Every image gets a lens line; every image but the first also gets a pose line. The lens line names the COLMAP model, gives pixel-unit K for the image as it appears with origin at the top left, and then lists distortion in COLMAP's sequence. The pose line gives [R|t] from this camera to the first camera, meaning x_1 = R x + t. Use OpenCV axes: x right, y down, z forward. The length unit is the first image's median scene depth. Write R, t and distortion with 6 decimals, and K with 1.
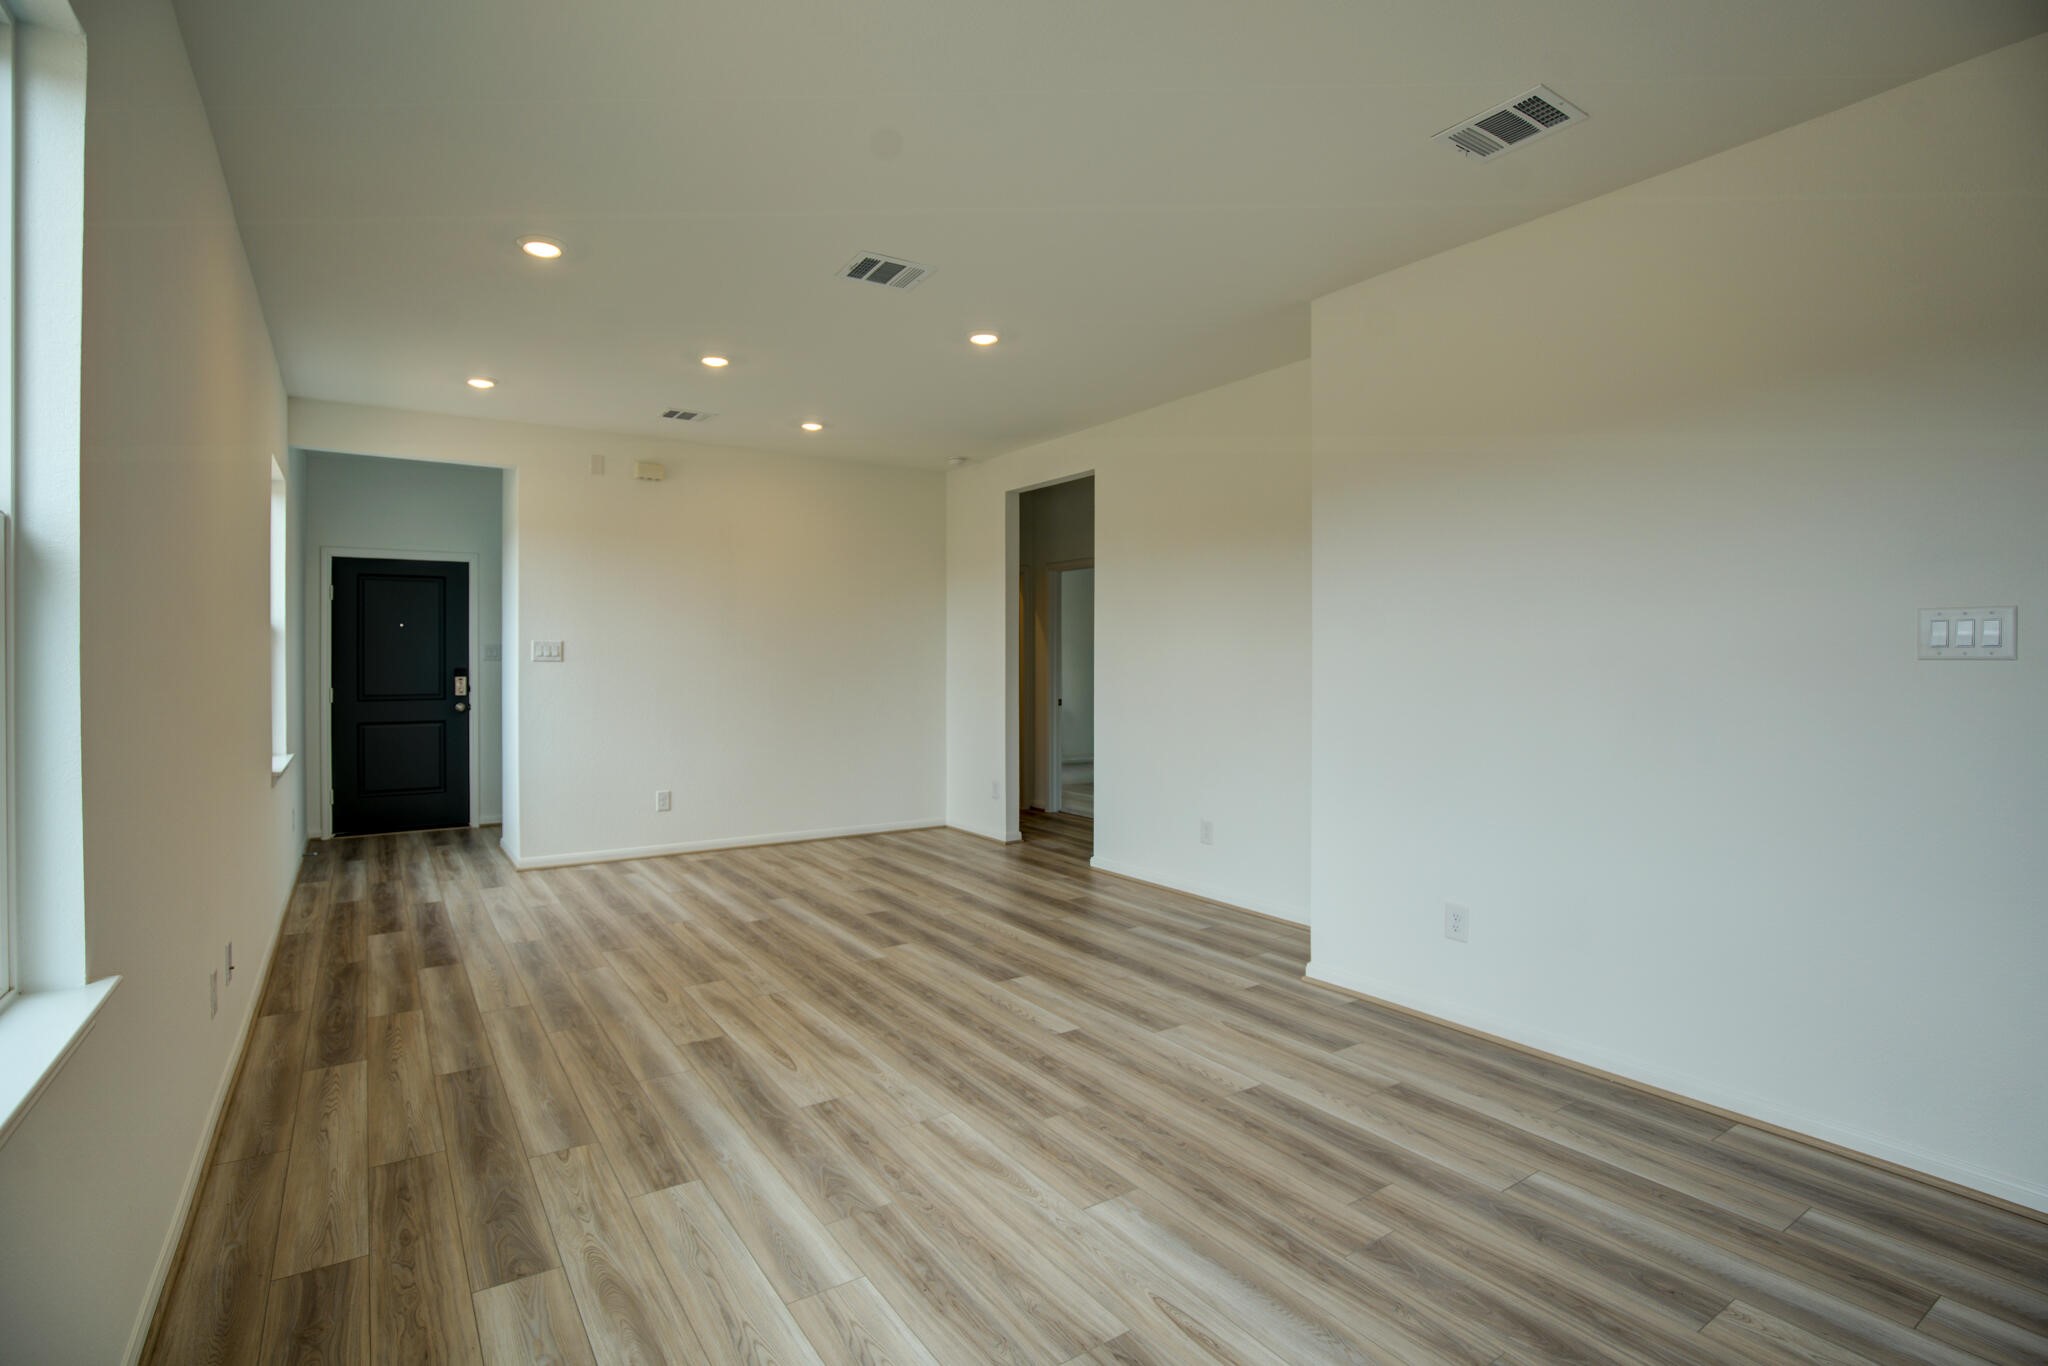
lens RADIAL K [[958.0, 0, 1018.4], [0, 958.0, 664.8], [0, 0, 1]] dist [-0.023192, -0.000470]
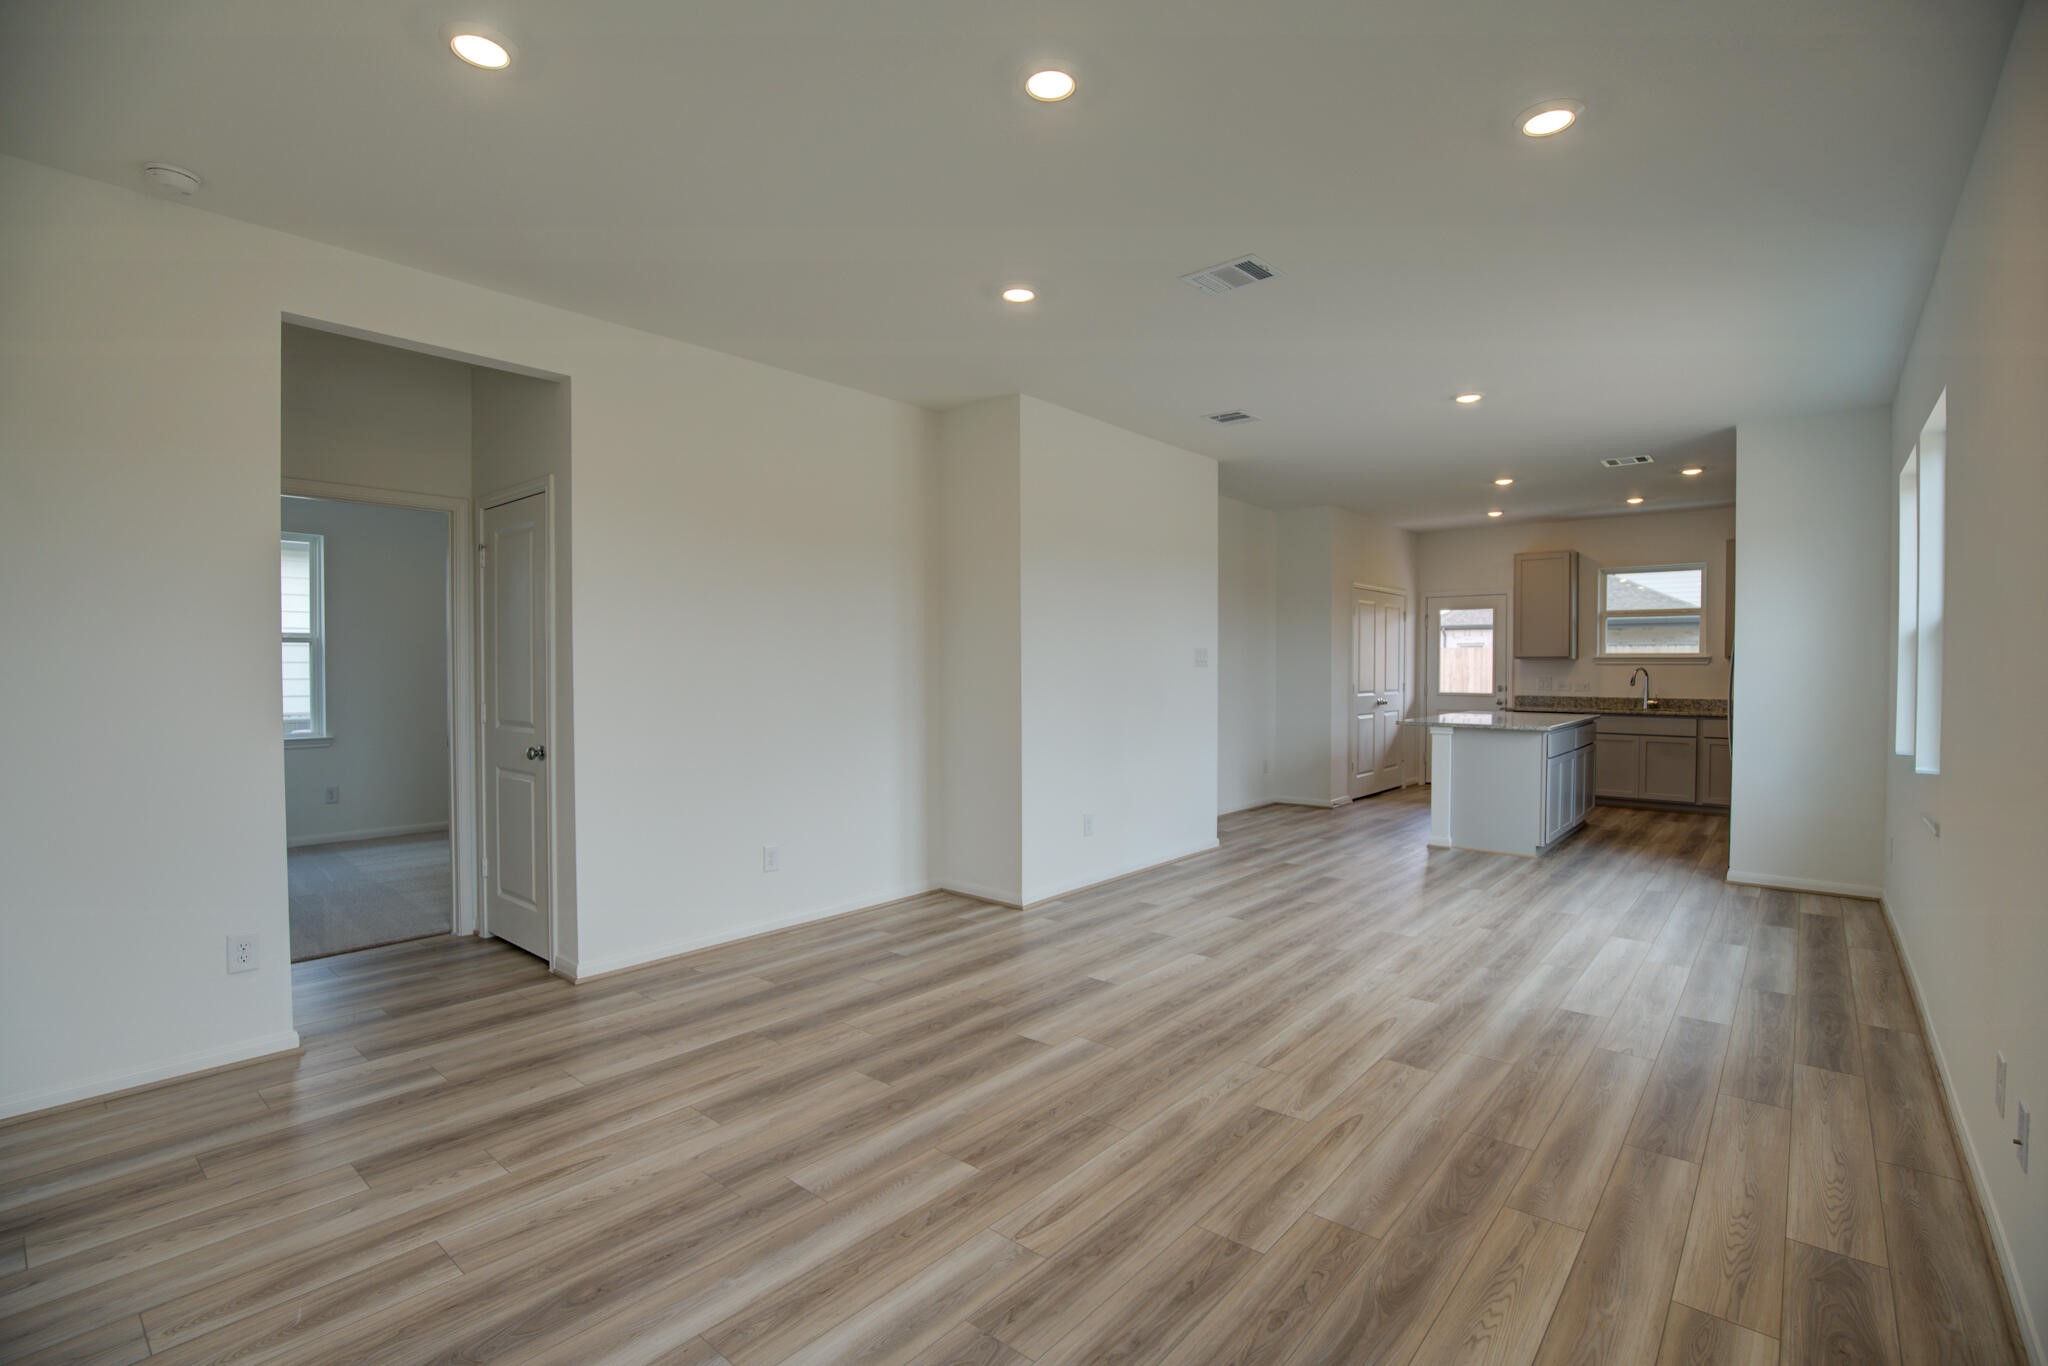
lens RADIAL K [[938.9, 0, 985.4], [0, 938.9, 687.7], [0, 0, 1]] dist [-0.000899, 0.000664]
pose [[-0.243799, -0.024454, 0.969517, -1.213634], [-0.002632, 0.999695, 0.024553, -0.013732], [-0.969822, 0.003434, -0.243789, 1.748068]]
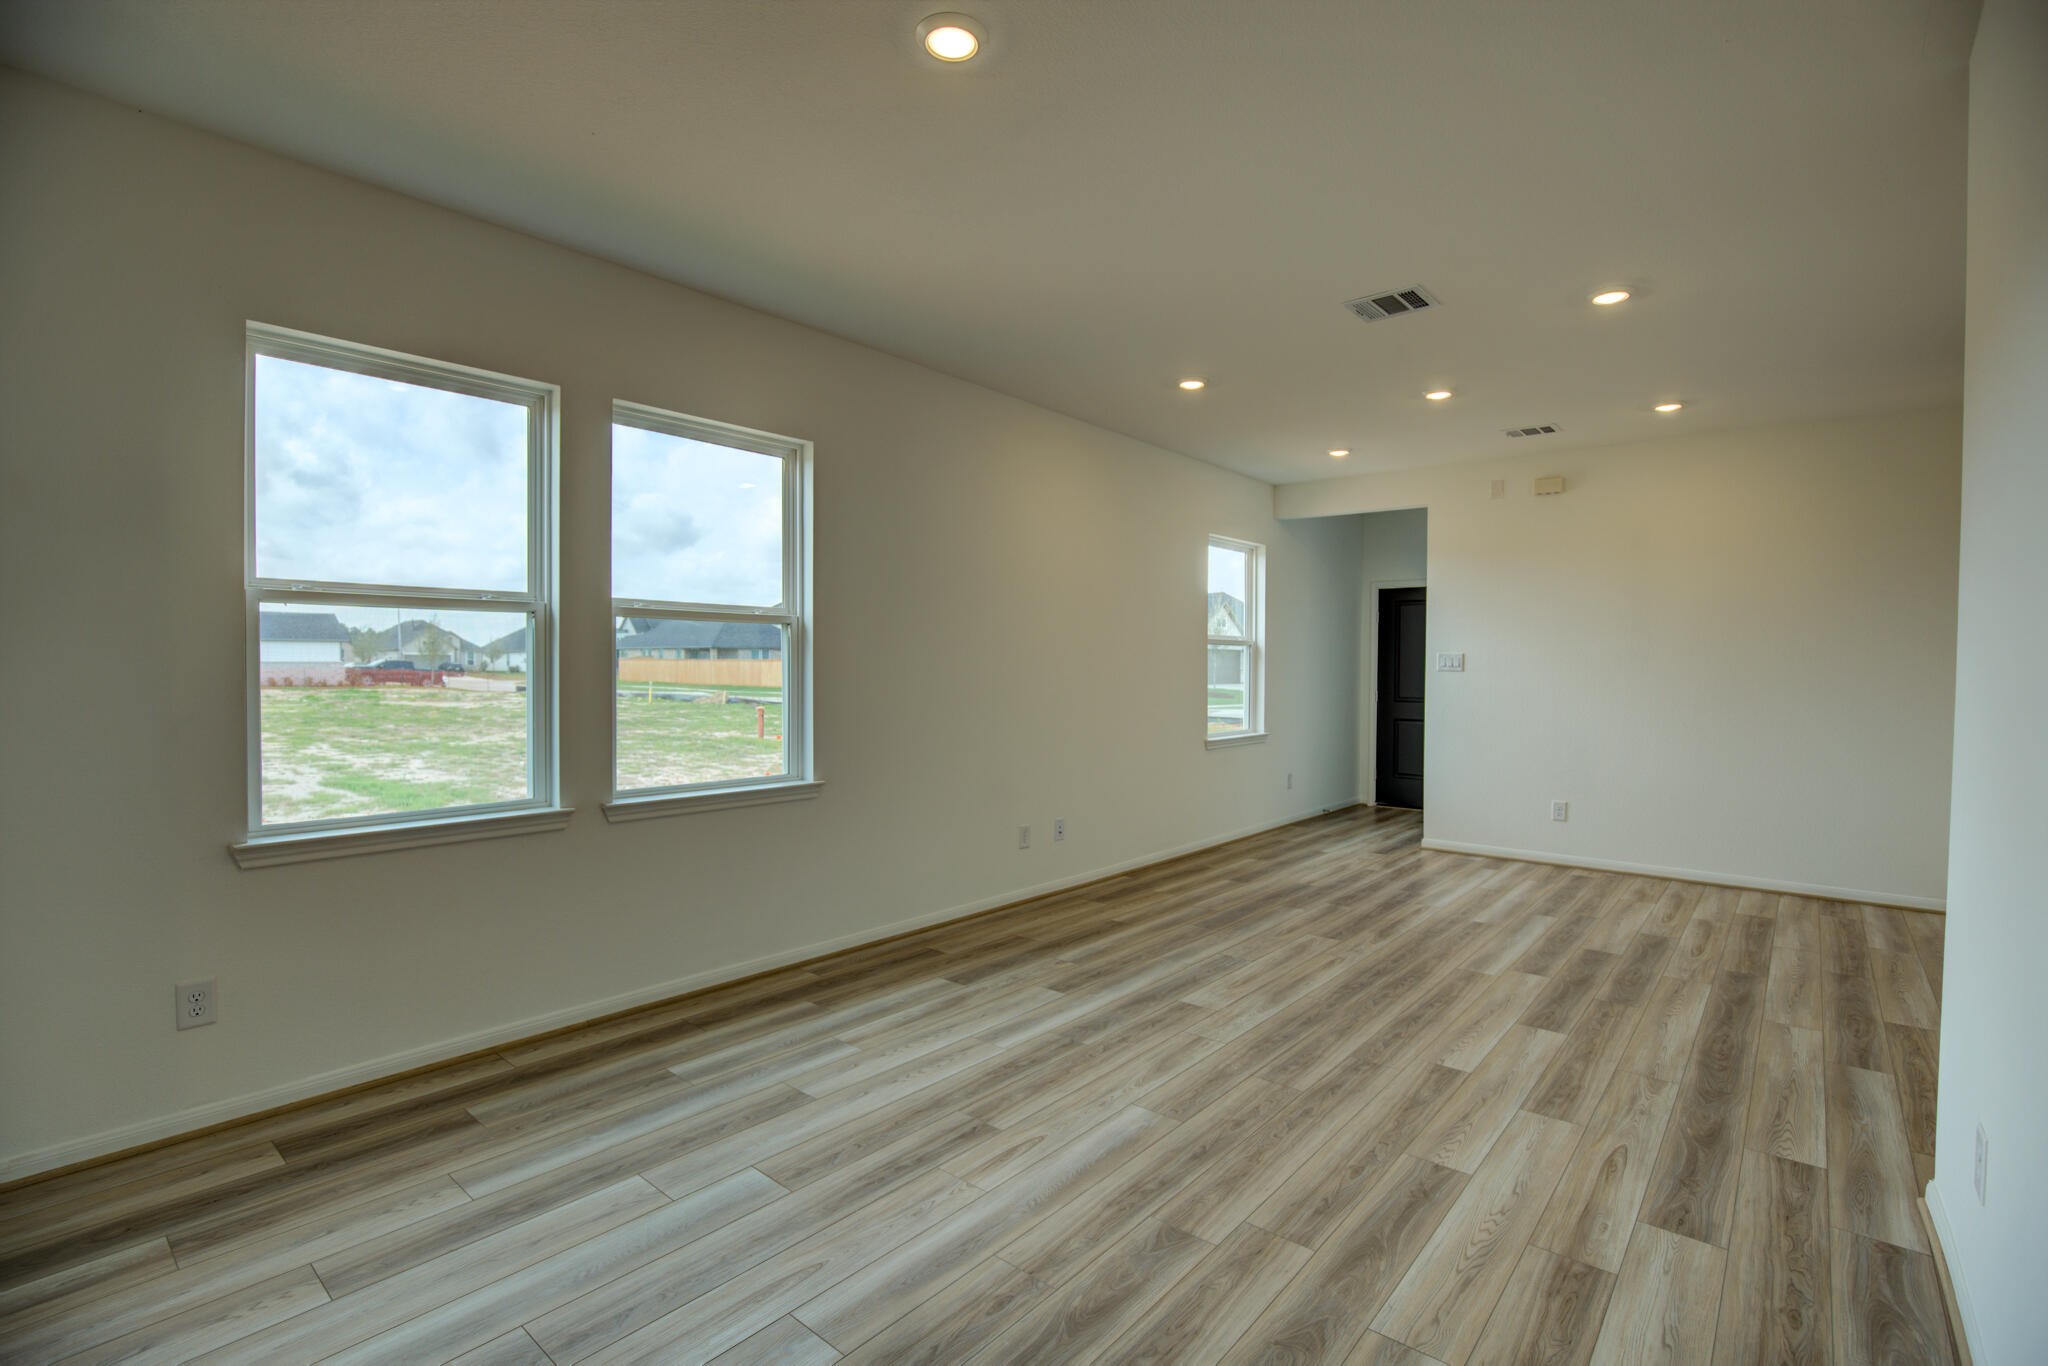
lens RADIAL K [[958.0, 0, 1018.4], [0, 958.0, 664.8], [0, 0, 1]] dist [-0.023192, -0.000470]
pose [[0.277977, 0.000467, -0.960588, 0.904418], [-0.010272, 0.999944, -0.002486, -0.004748], [0.960533, 0.010559, 0.277966, 0.360409]]
